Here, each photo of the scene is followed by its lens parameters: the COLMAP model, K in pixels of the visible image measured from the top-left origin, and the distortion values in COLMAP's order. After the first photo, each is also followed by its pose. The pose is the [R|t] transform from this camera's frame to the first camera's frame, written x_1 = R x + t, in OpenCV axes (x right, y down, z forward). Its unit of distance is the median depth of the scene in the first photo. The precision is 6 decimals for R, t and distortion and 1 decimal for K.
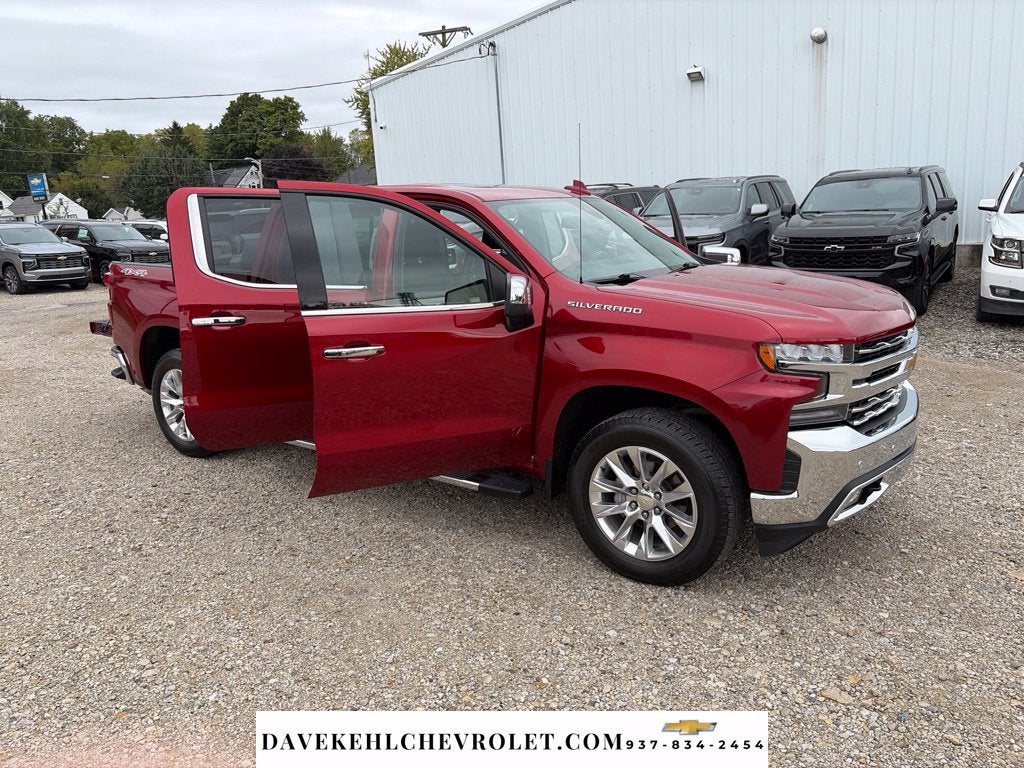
lens RADIAL K [[830.0, 0, 509.3], [0, 830.0, 375.7], [0, 0, 1]] dist [0.043325, -0.047104]
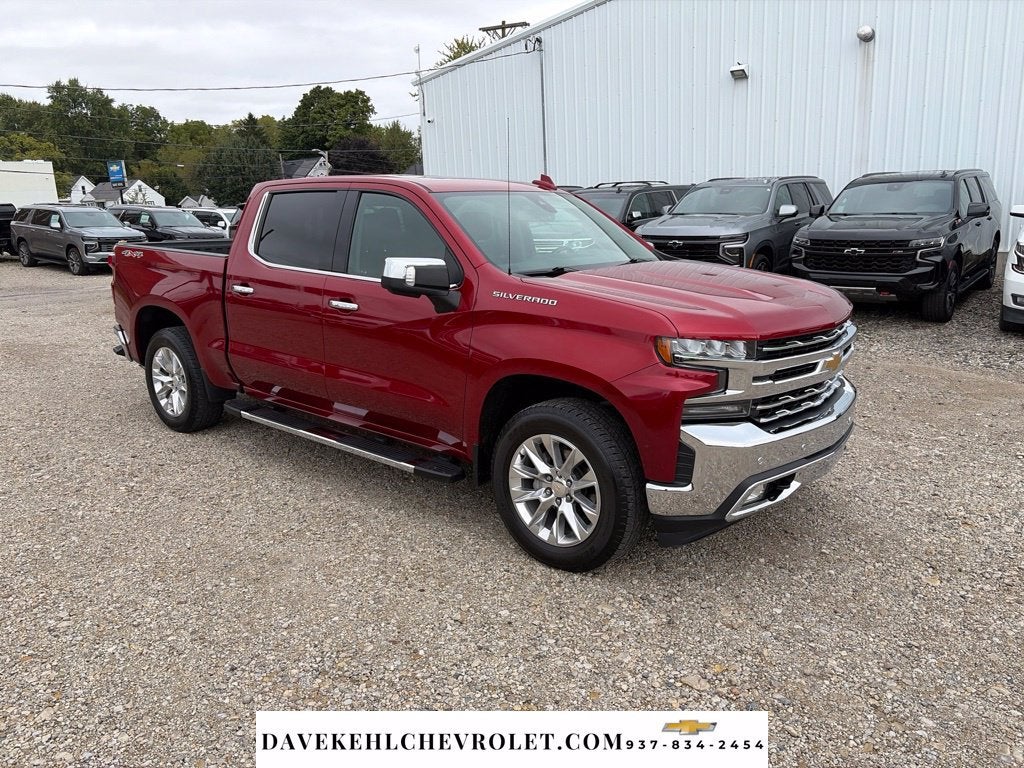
lens RADIAL K [[830.0, 0, 511.3], [0, 830.0, 375.8], [0, 0, 1]] dist [0.043325, -0.047104]
pose [[0.996759, 0.038114, -0.070840, 0.149210], [-0.037772, 0.999267, 0.006164, 0.006823], [0.071023, -0.003469, 0.997469, -0.020335]]
